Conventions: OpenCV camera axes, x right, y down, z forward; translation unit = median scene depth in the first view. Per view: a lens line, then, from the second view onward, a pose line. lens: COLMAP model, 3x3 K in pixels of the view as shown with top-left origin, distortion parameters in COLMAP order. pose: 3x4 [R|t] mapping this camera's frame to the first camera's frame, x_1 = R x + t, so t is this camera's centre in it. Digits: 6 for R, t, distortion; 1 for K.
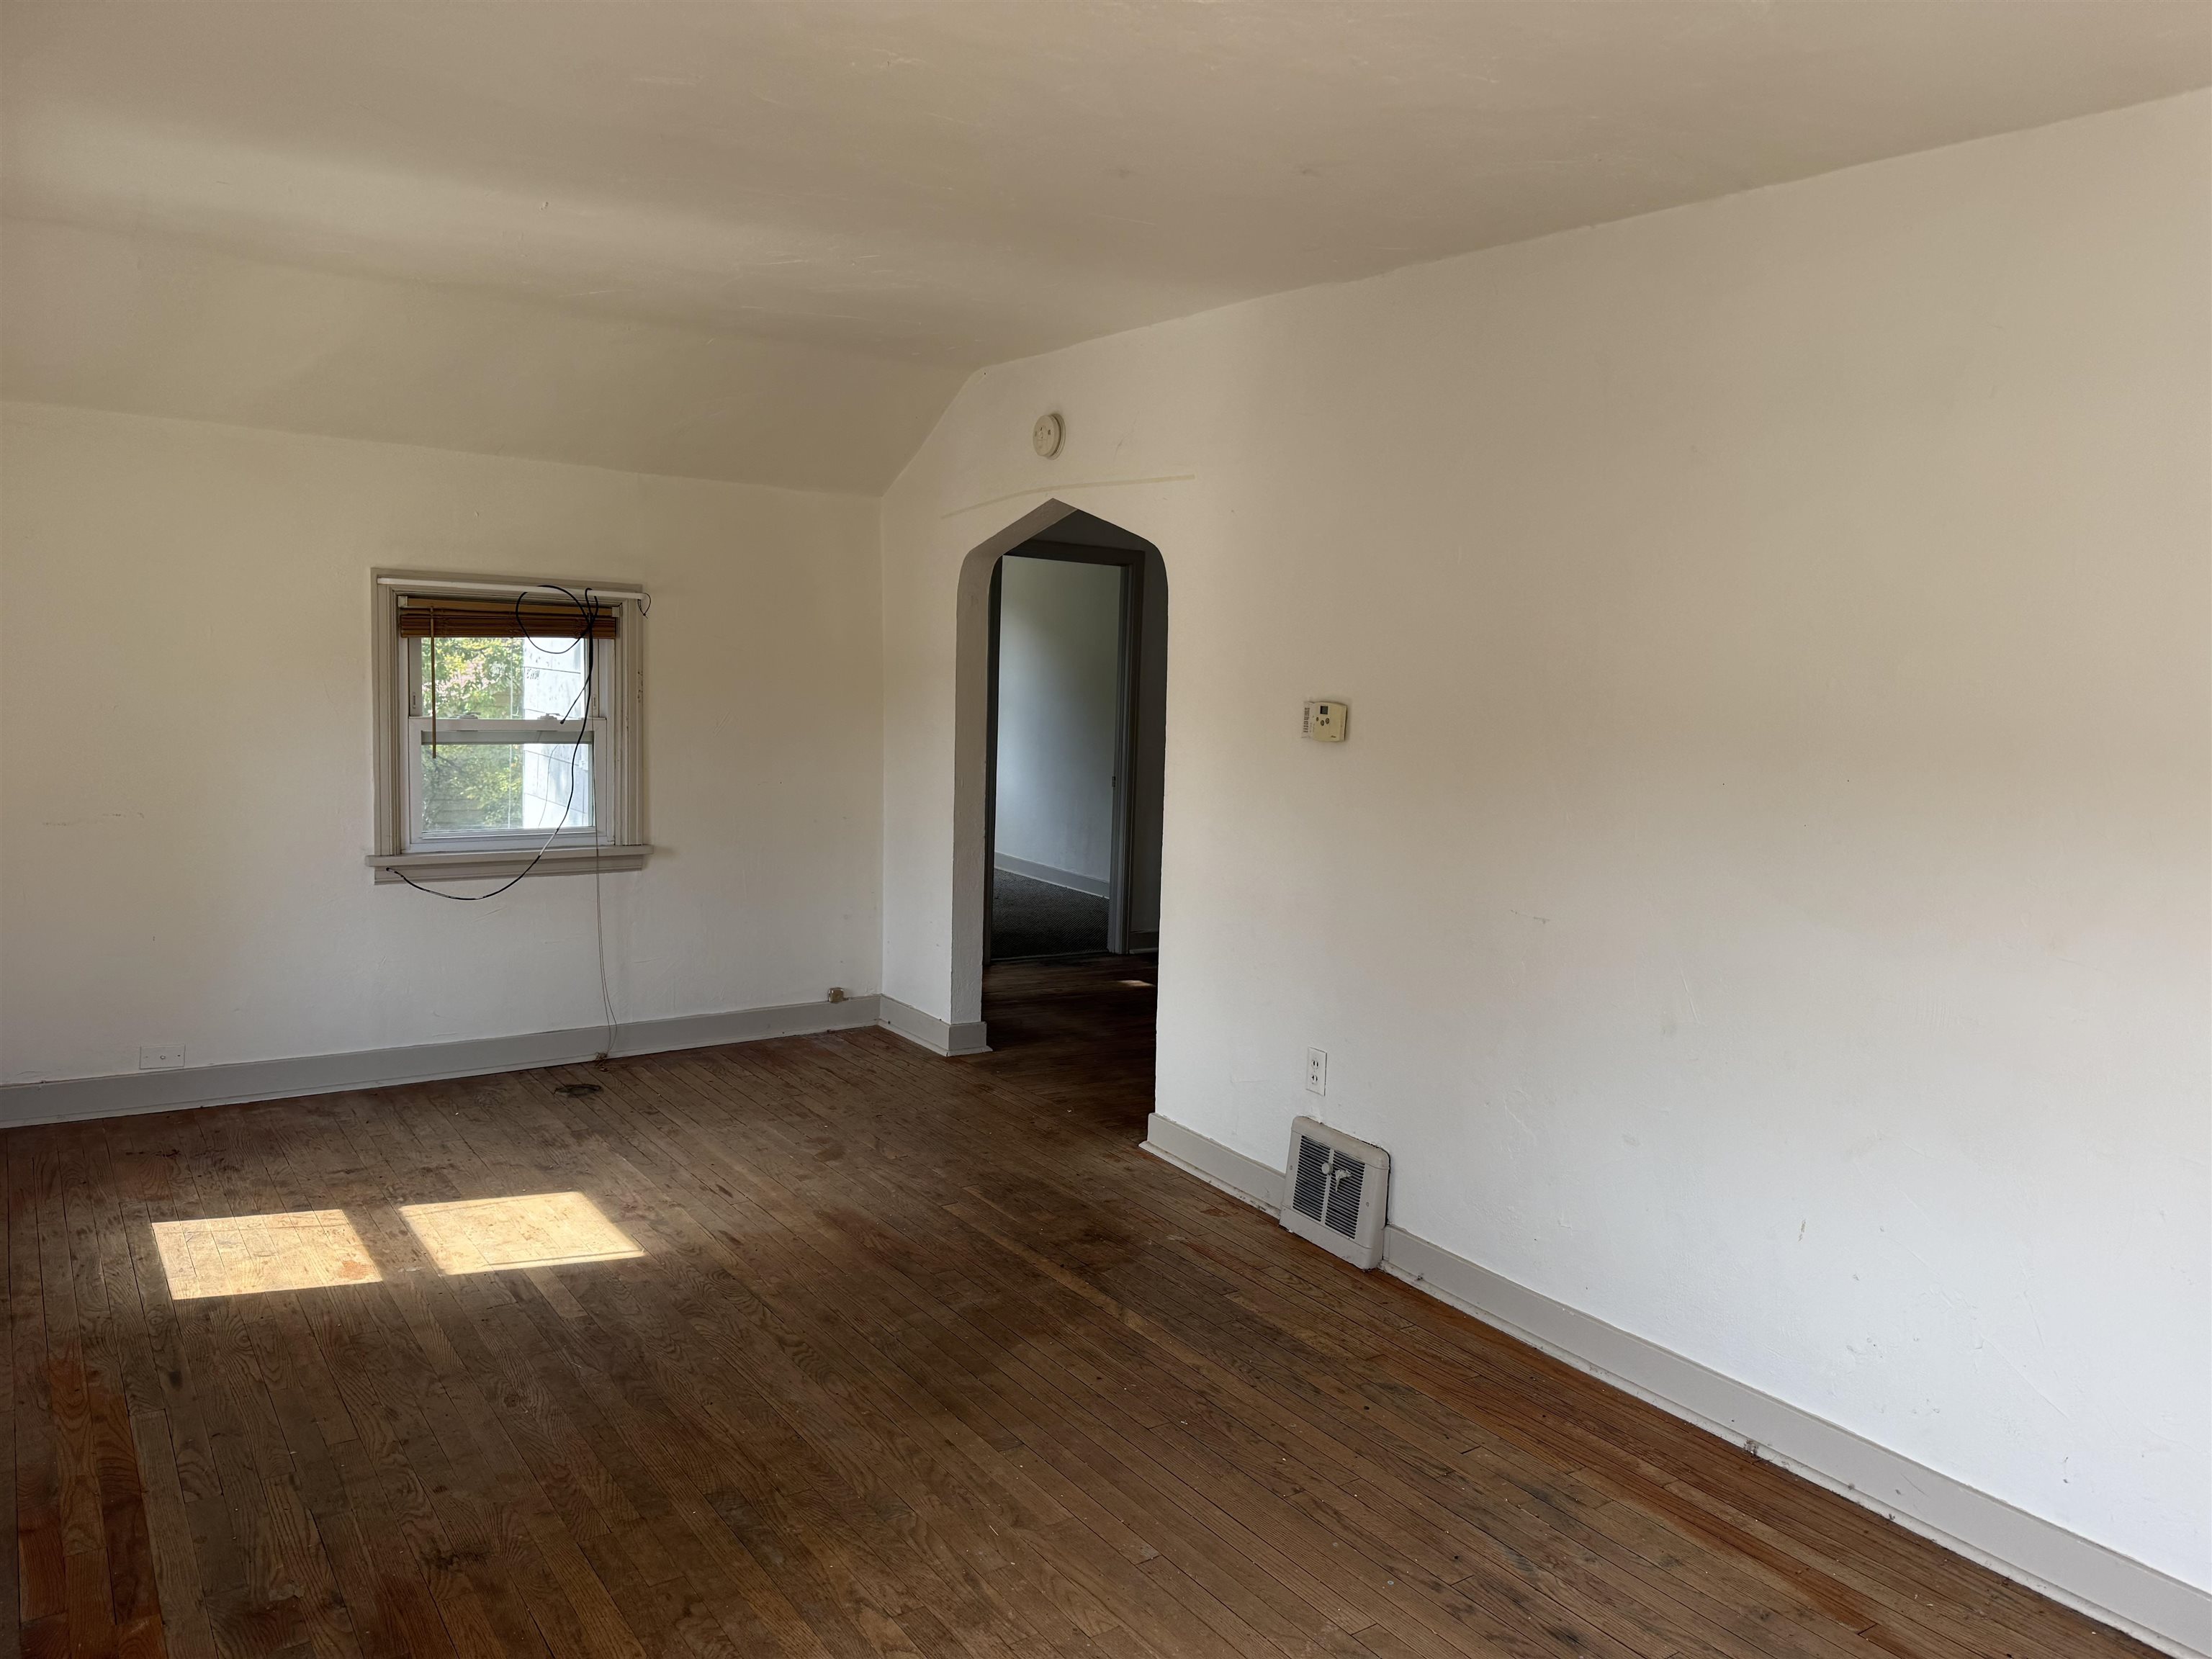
lens RADIAL K [[1581.5, 0, 1106.0], [0, 1581.5, 829.5], [0, 0, 1]] dist [-0.003559, -0.001180]
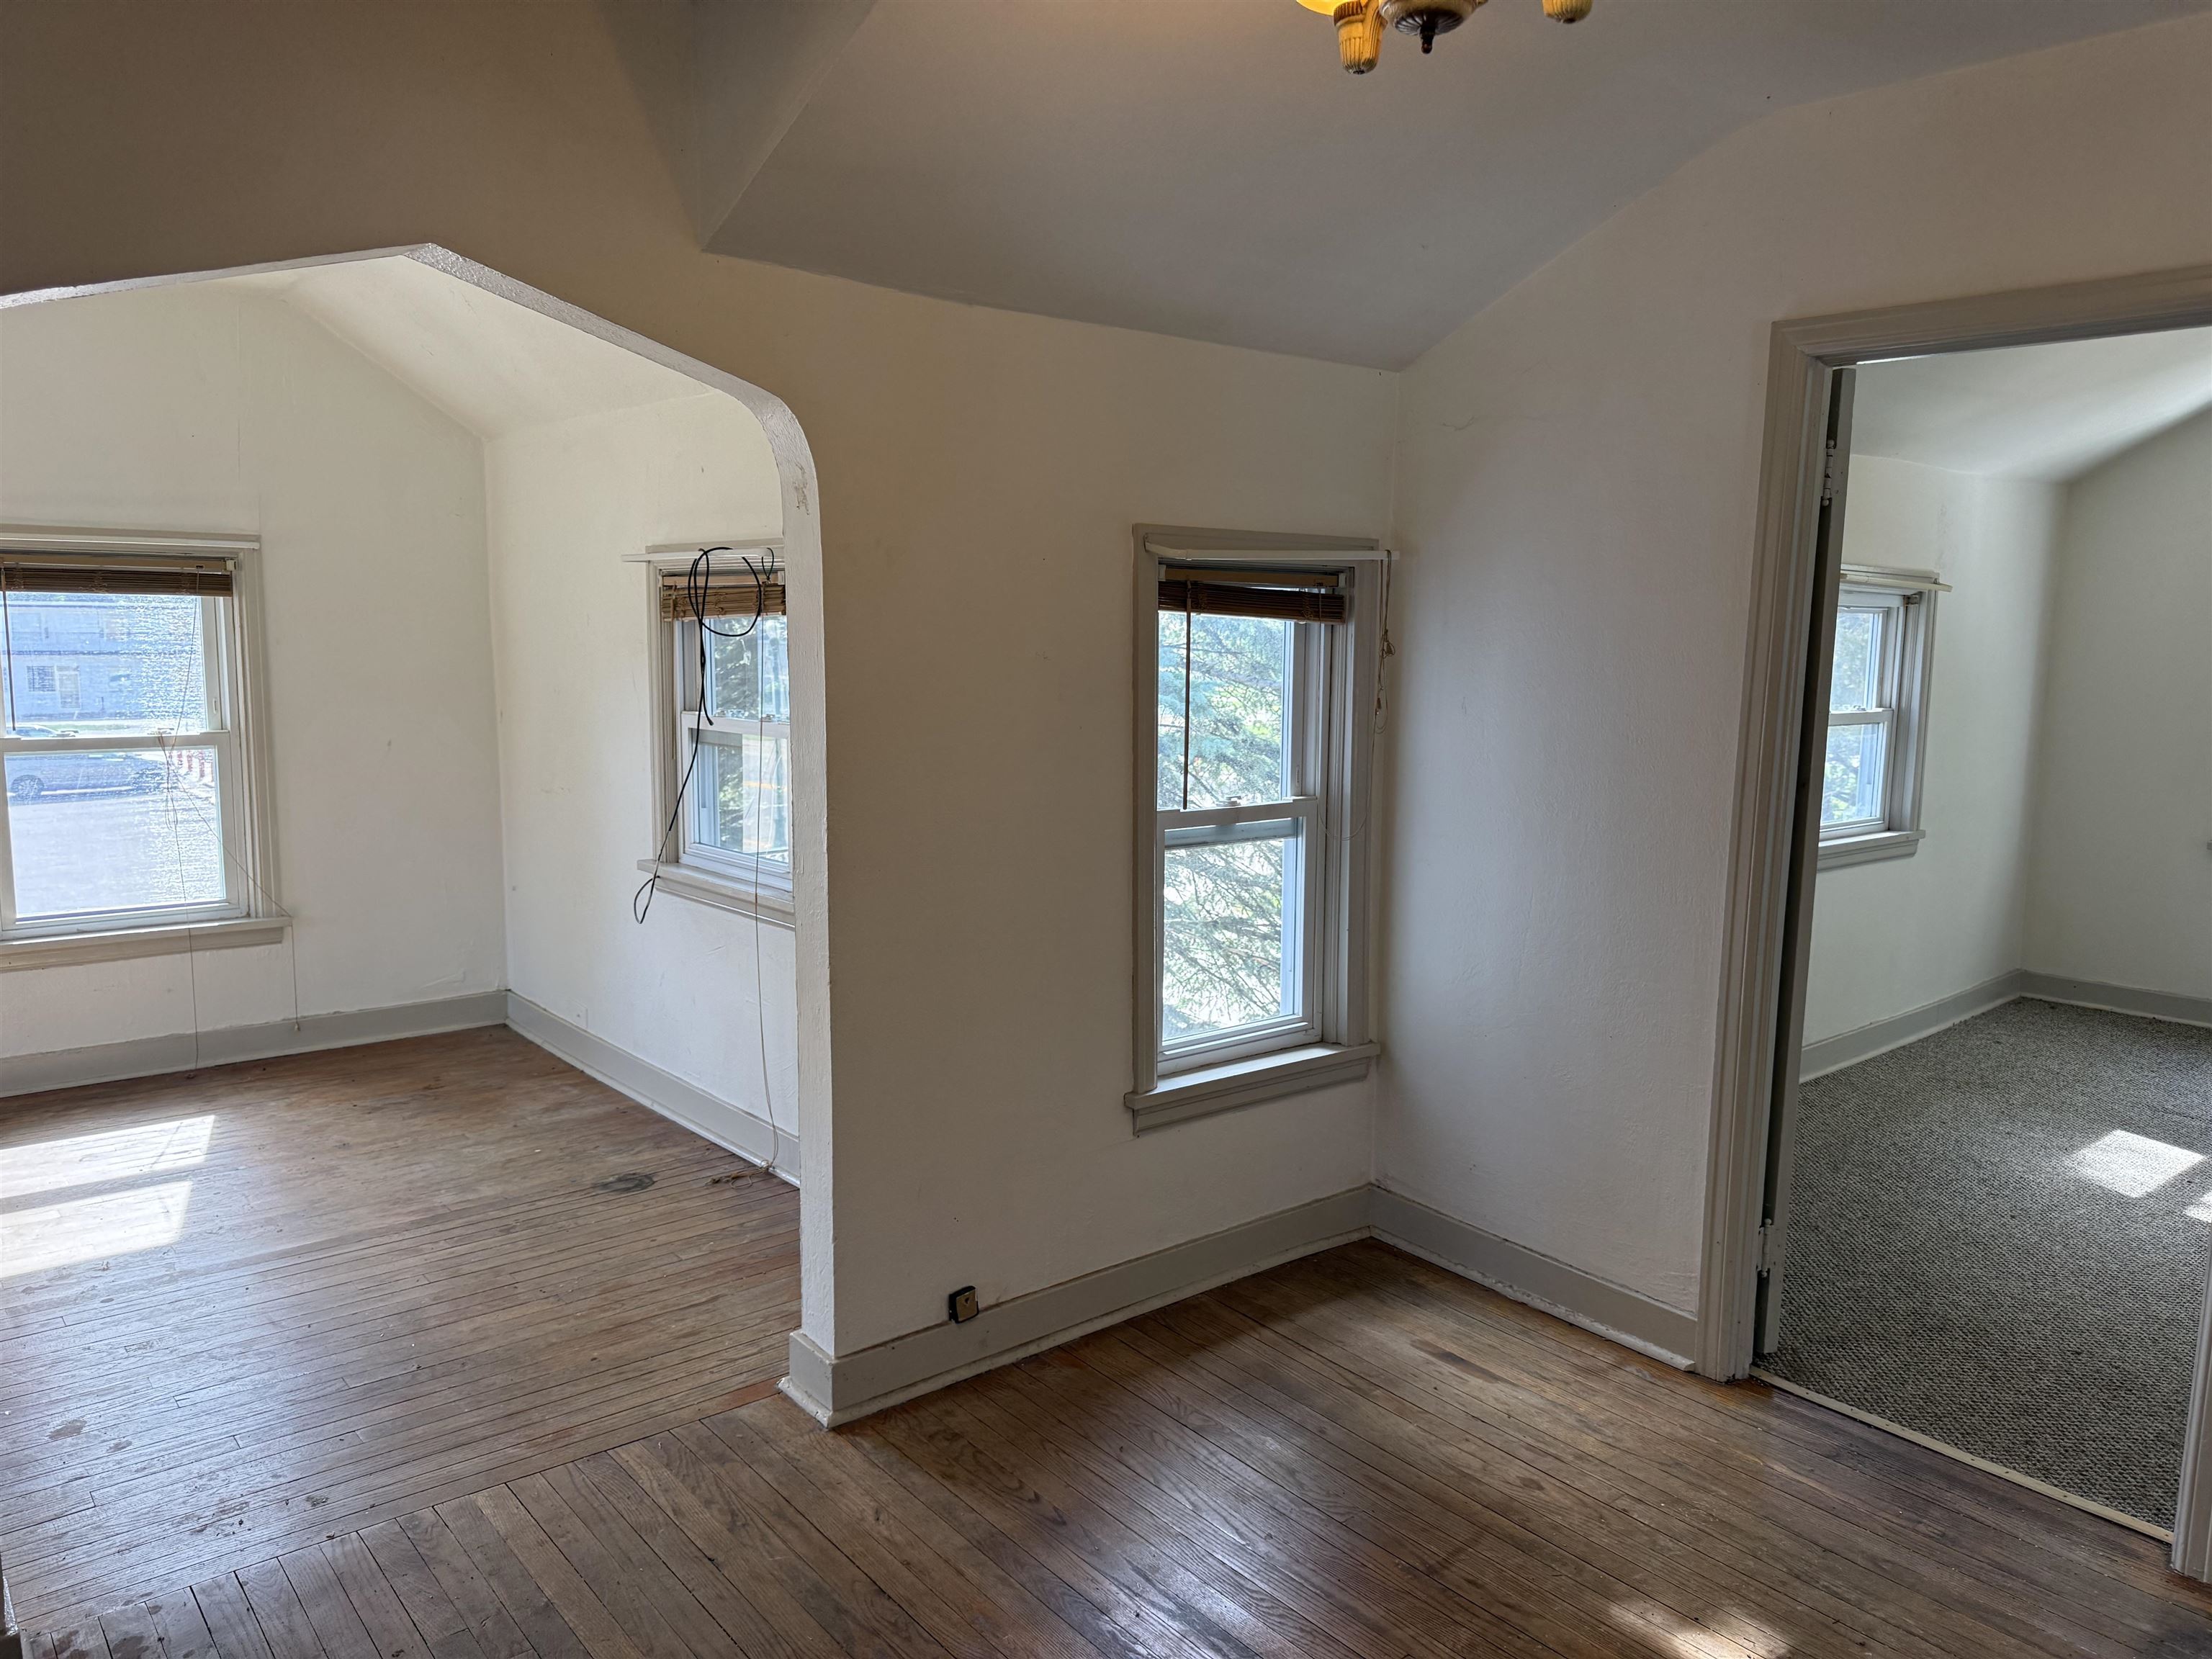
lens RADIAL K [[1581.7, 0, 1106.0], [0, 1581.7, 829.5], [0, 0, 1]] dist [0.060164, -0.002760]
pose [[0.090701, 0.091533, -0.991663, 0.496802], [-0.132298, 0.988049, 0.079099, -0.112789], [0.987051, 0.124021, 0.101727, 1.213931]]
